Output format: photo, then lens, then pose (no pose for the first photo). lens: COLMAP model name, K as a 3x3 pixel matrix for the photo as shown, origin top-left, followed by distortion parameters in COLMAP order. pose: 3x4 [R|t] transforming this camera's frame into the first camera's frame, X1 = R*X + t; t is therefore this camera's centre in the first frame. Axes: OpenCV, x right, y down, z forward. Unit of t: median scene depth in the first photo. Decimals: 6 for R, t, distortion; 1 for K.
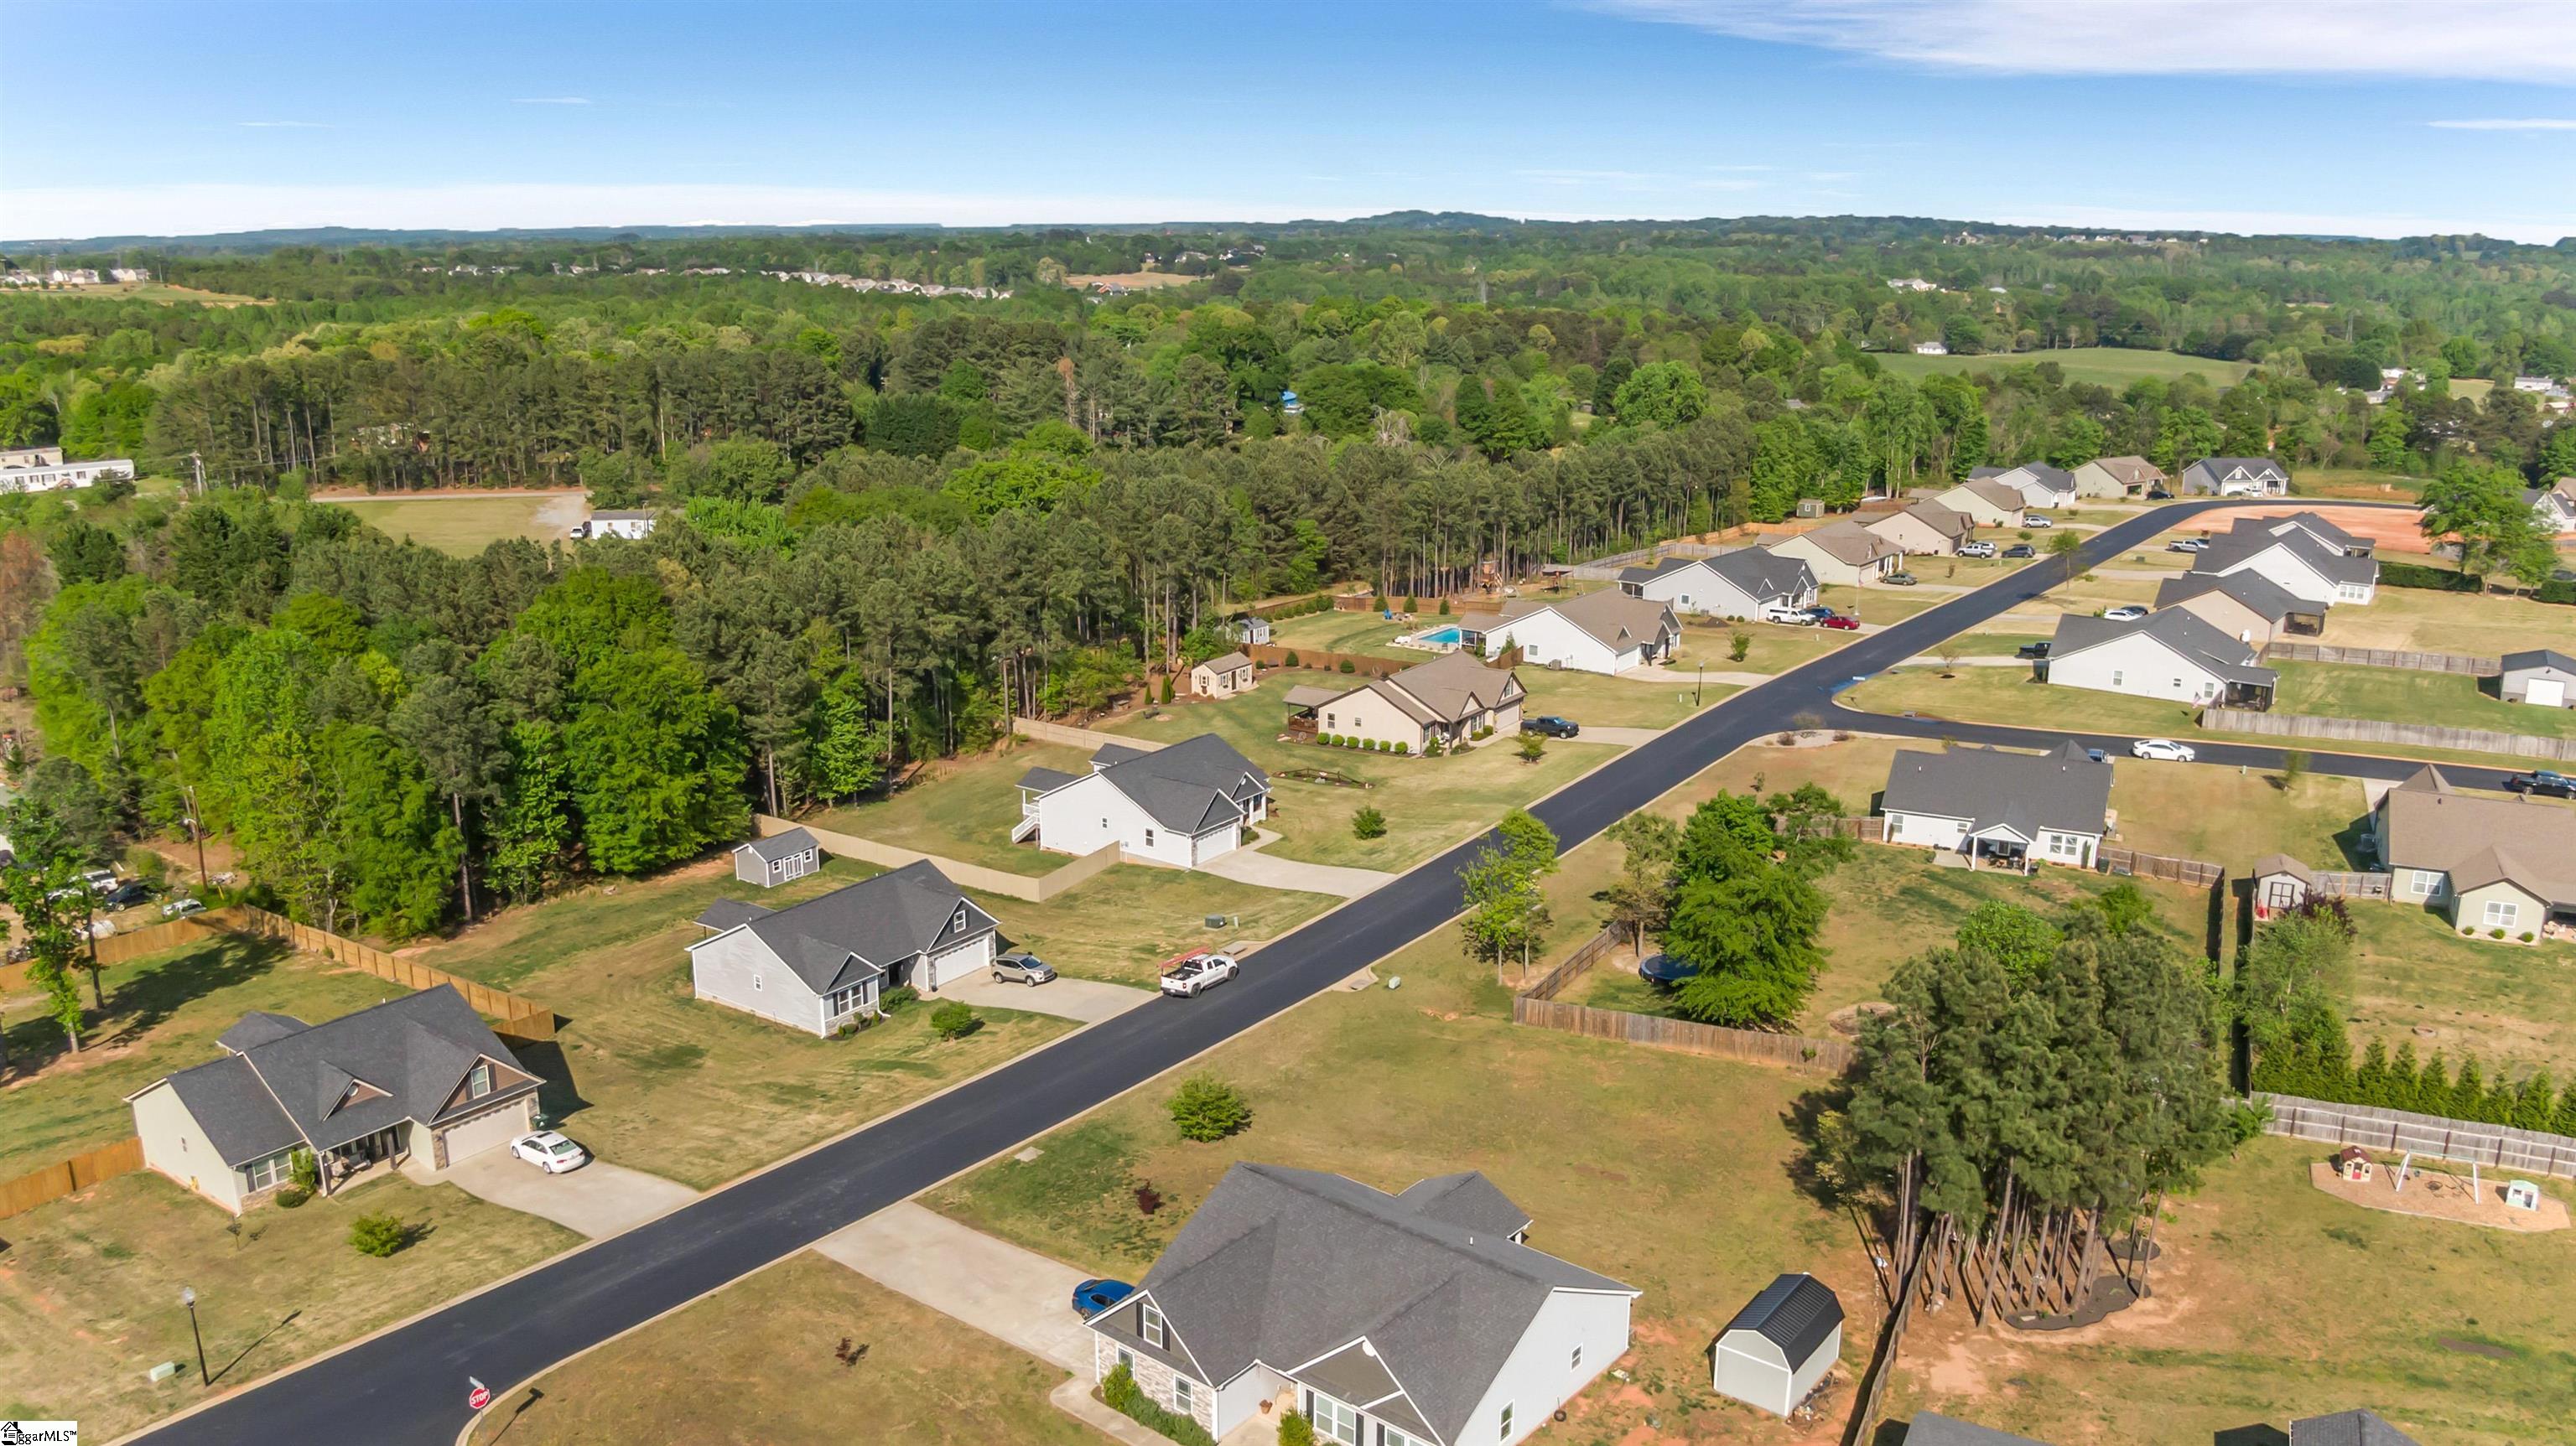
lens RADIAL K [[1873.3, 0, 1302.2], [0, 1873.3, 714.7], [0, 0, 1]] dist [-0.002626, -0.064742]
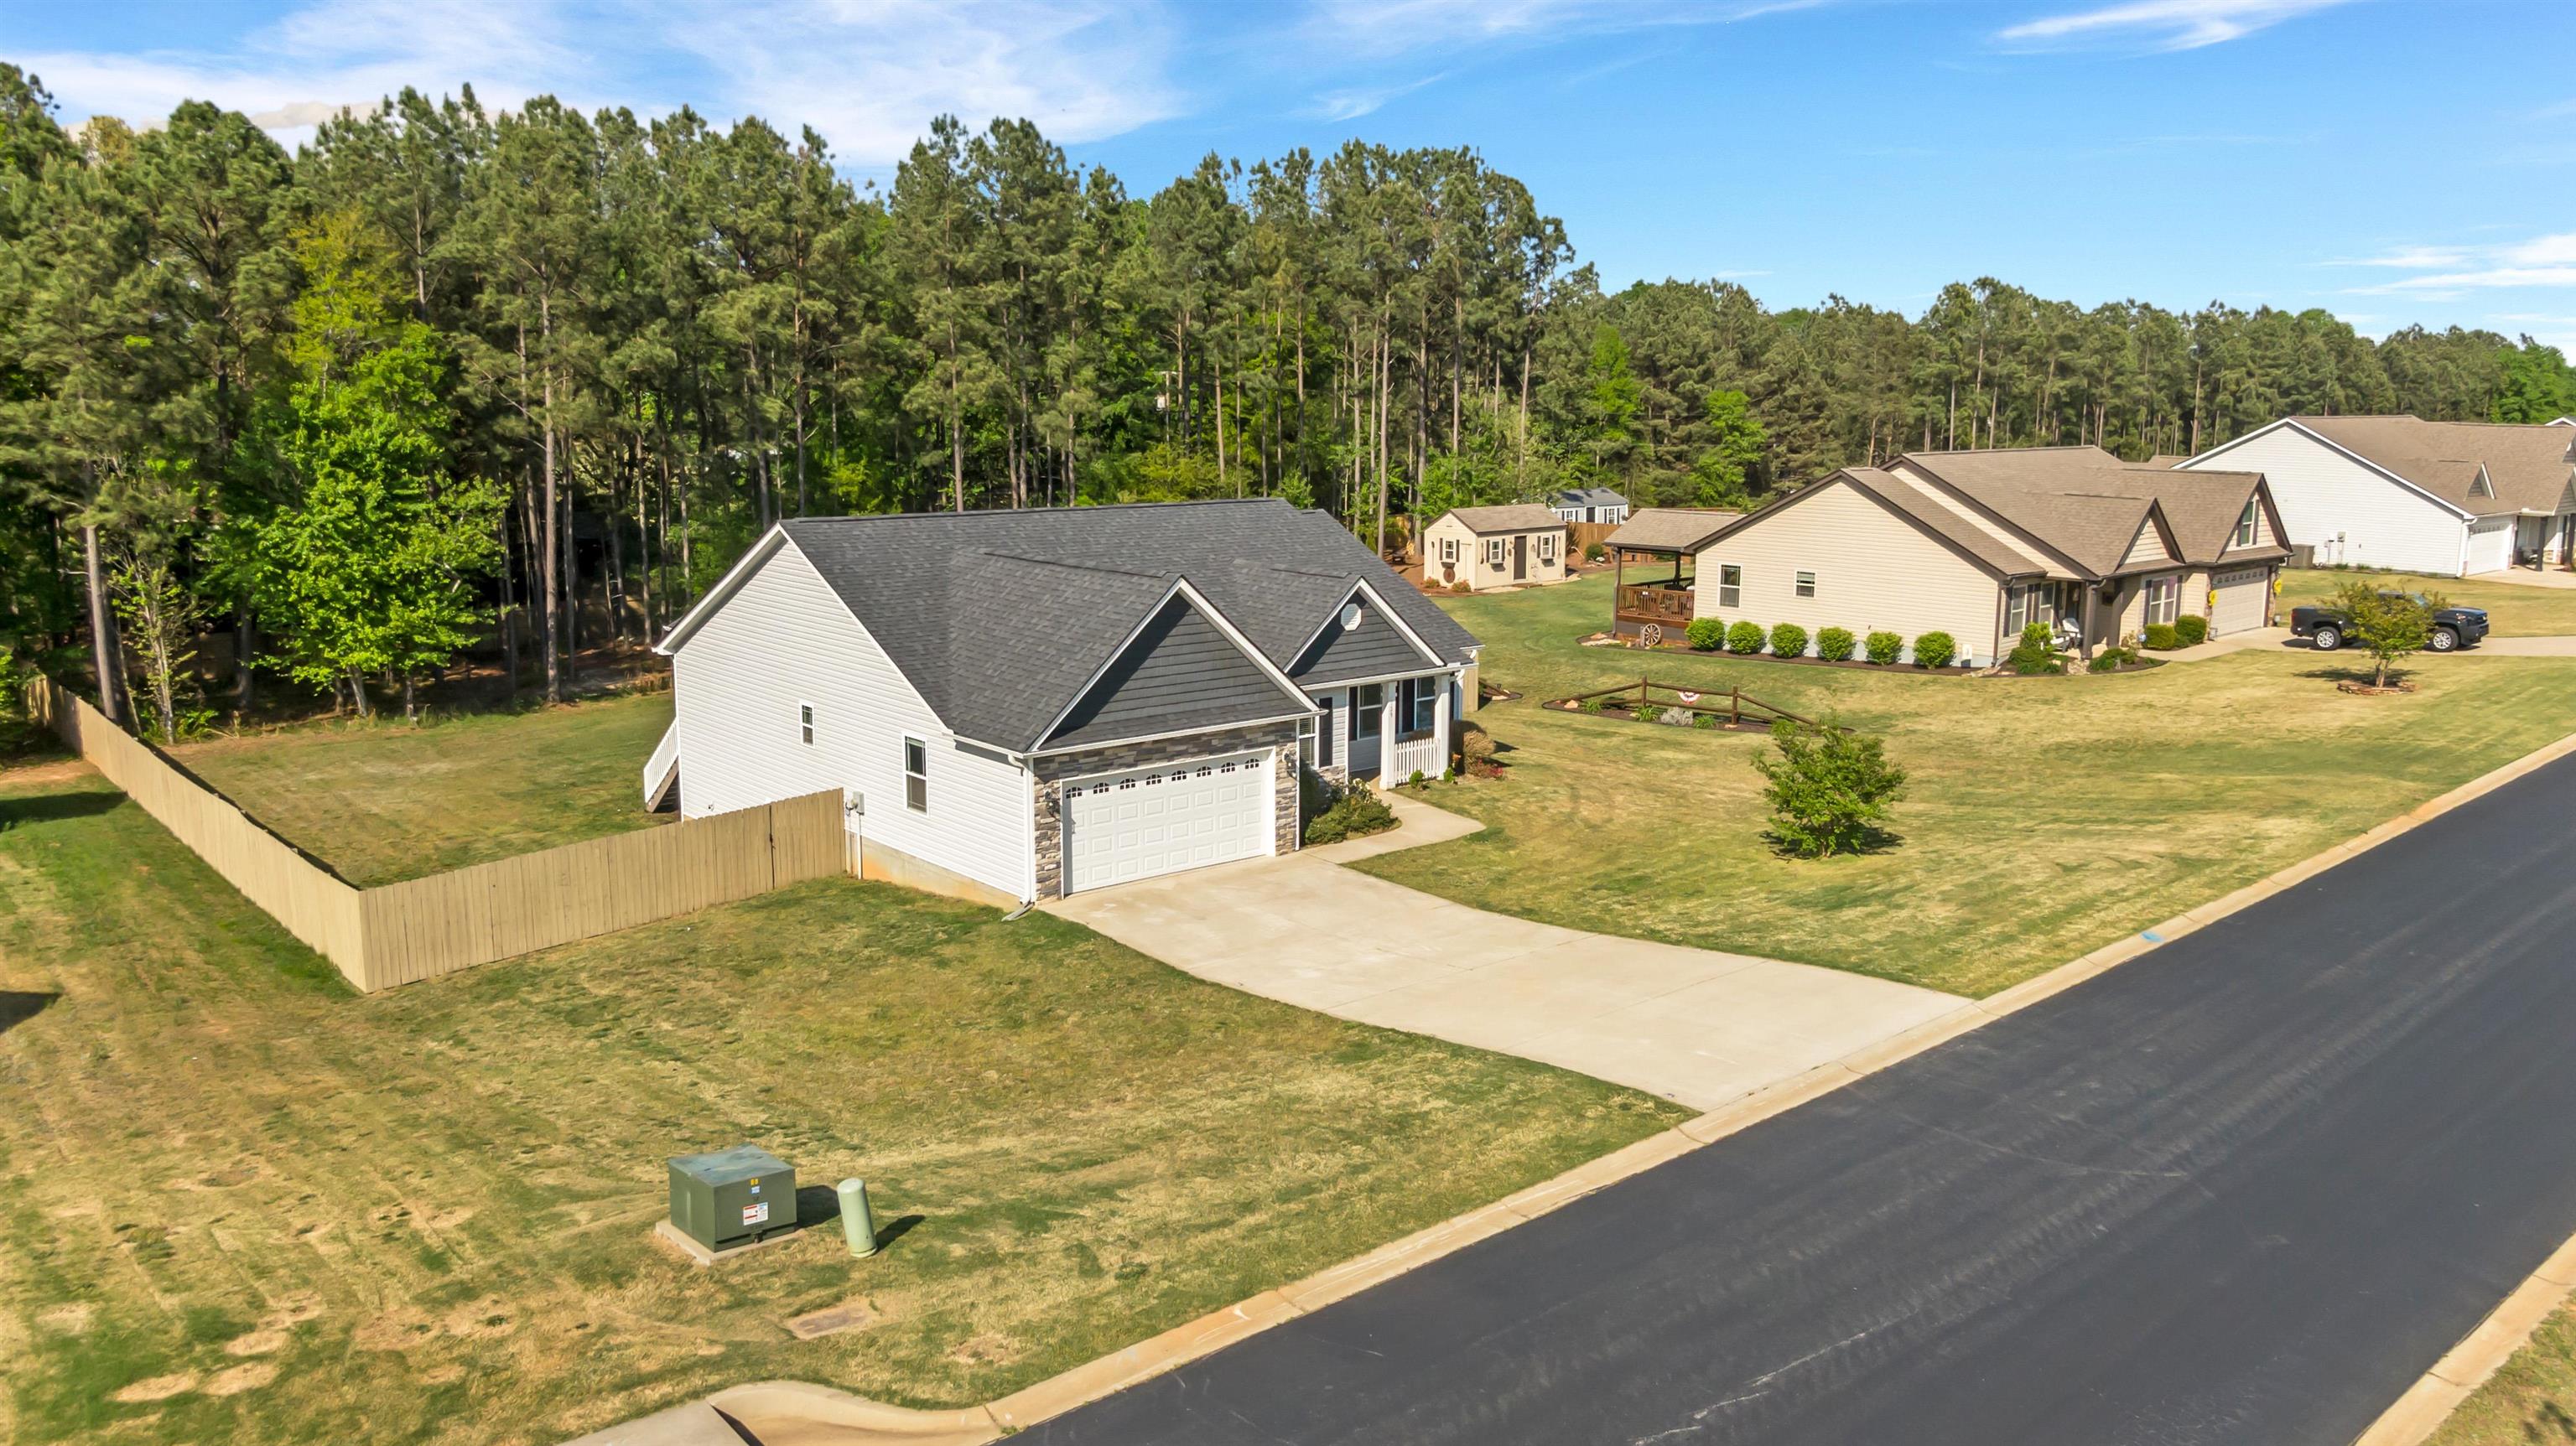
lens RADIAL K [[1856.8, 0, 1288.0], [0, 1856.8, 723.0], [0, 0, 1]] dist [0.003310, -0.055957]
pose [[0.968596, 0.042351, -0.245007, 0.022009], [-0.059625, 0.996198, -0.063520, 0.058361], [0.241386, 0.076134, 0.967438, 0.635058]]
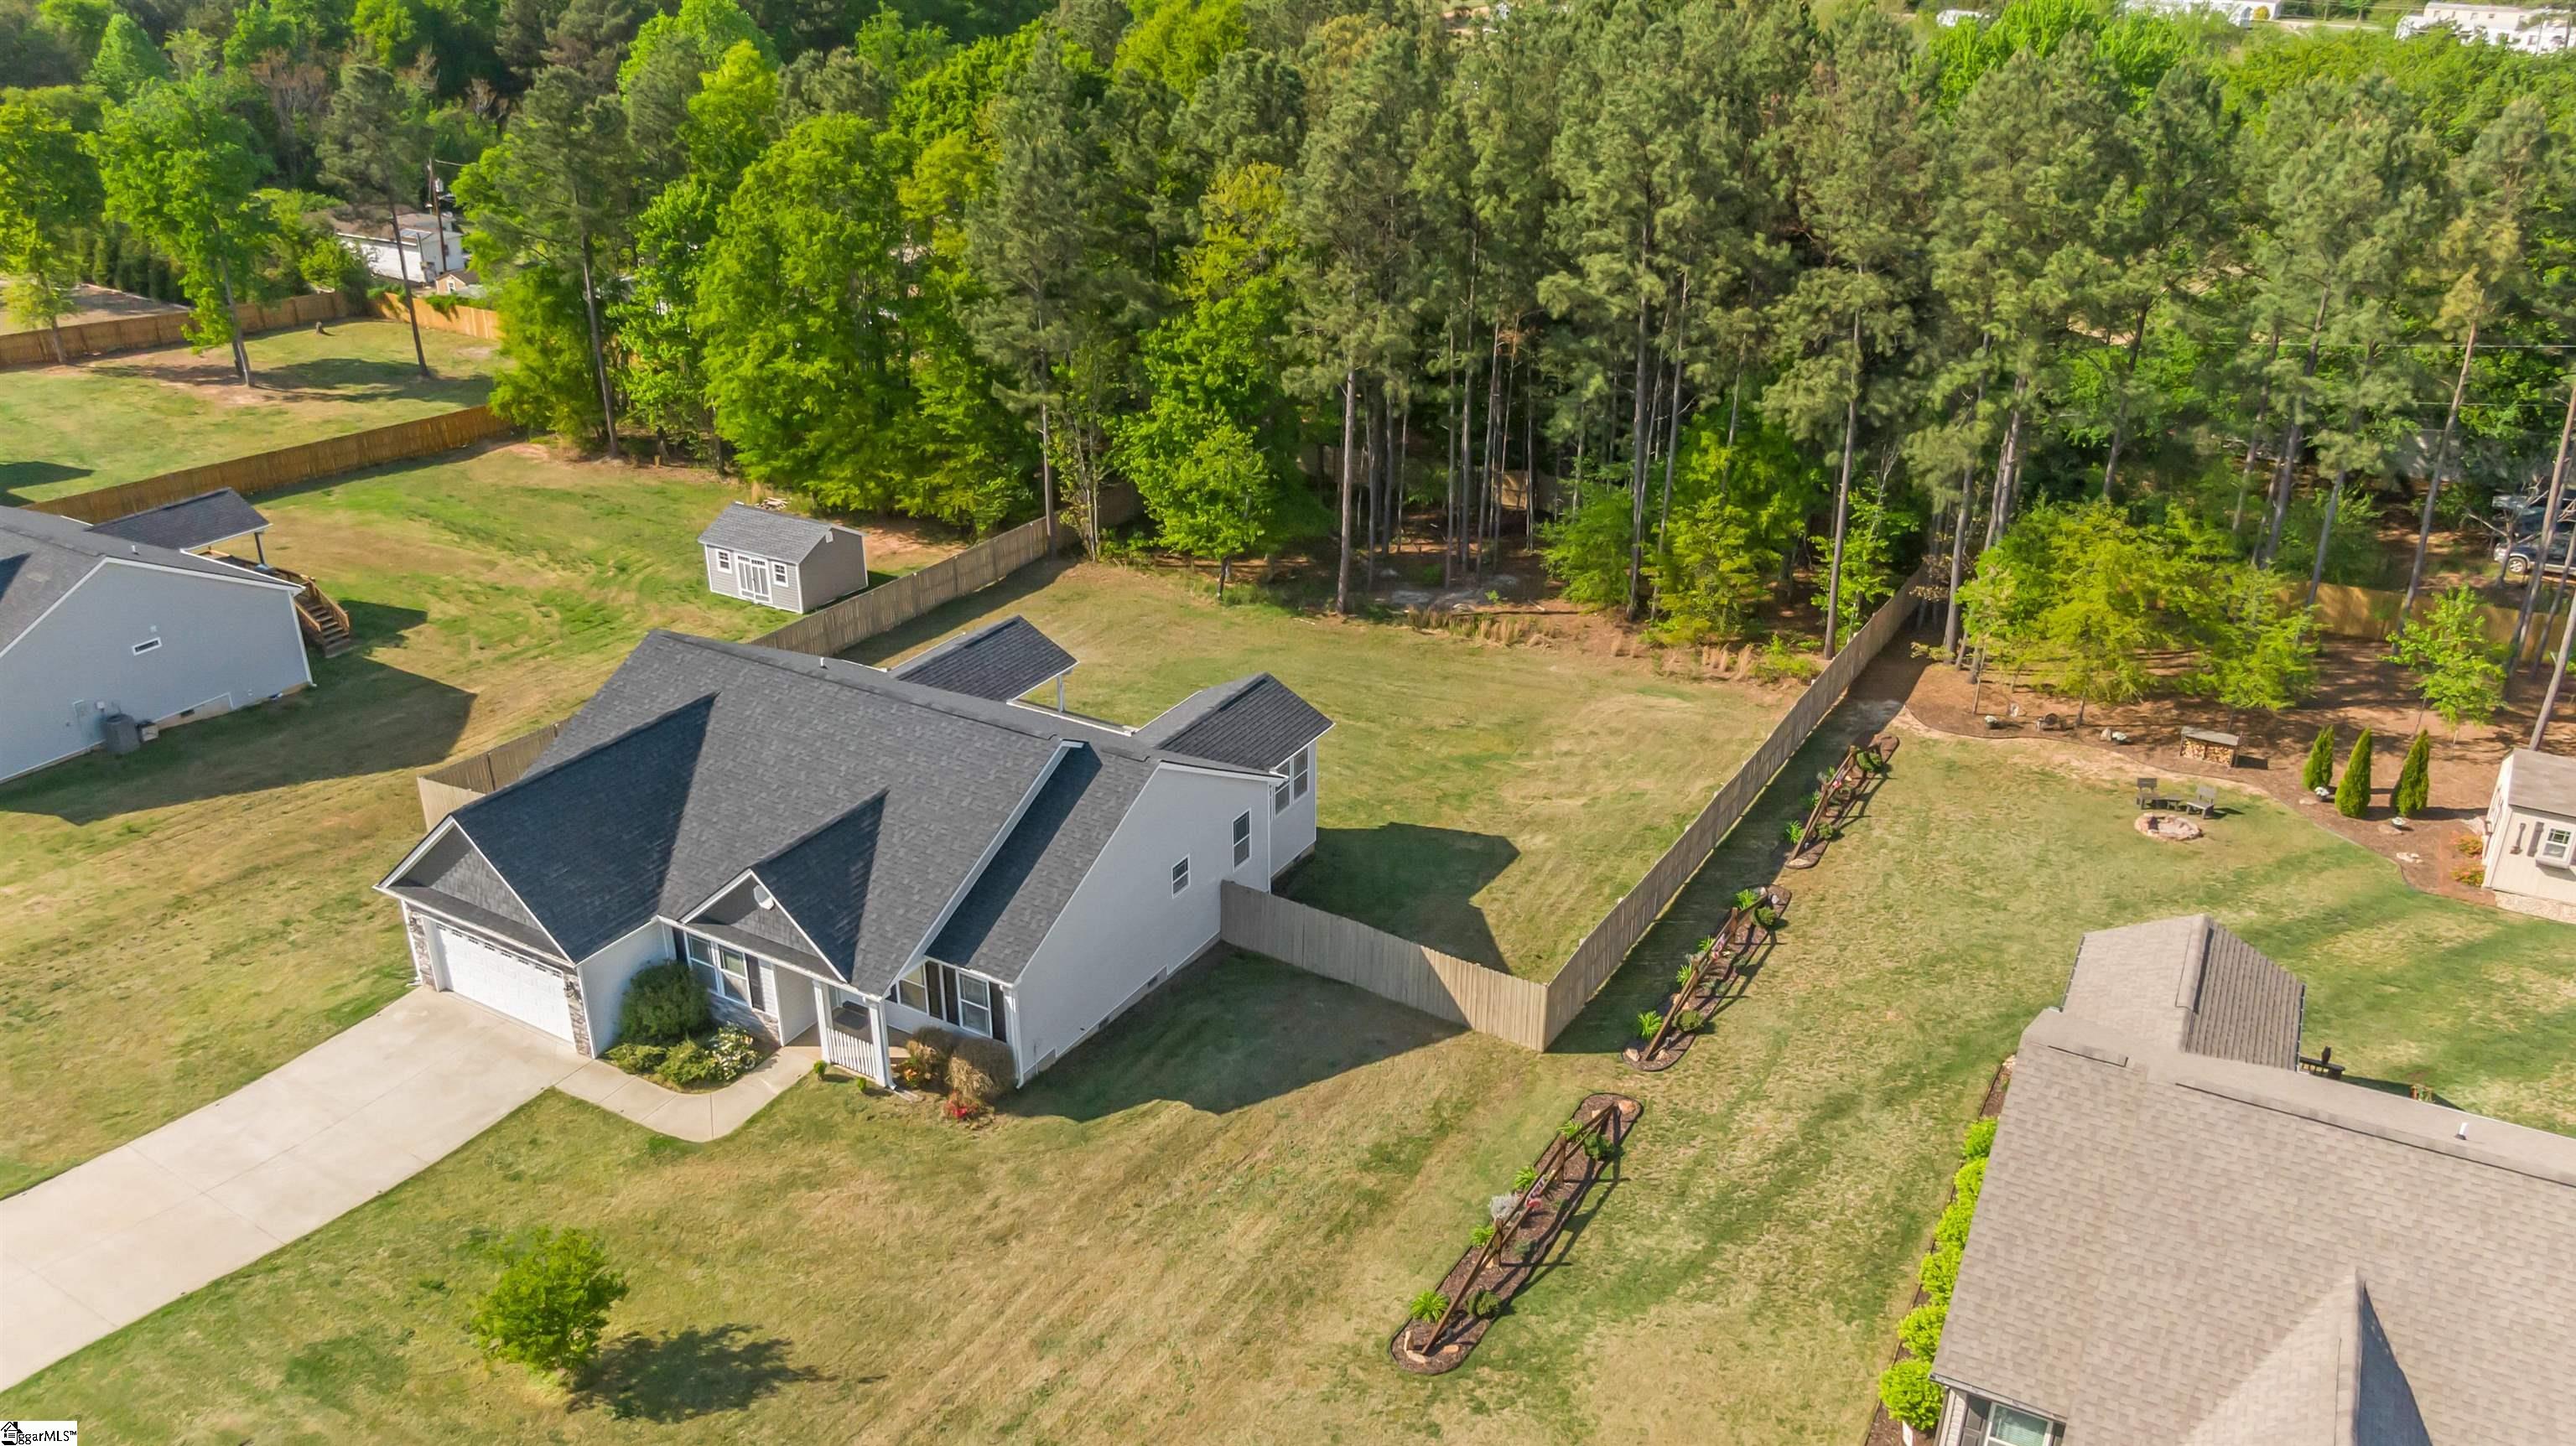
lens RADIAL K [[1856.8, 0, 1288.0], [0, 1856.8, 723.0], [0, 0, 1]] dist [0.003310, -0.055957]
pose [[0.101270, 0.400776, -0.910562, 0.183974], [-0.256074, 0.894929, 0.365415, -0.091201], [0.961338, 0.196166, 0.193258, 0.869144]]
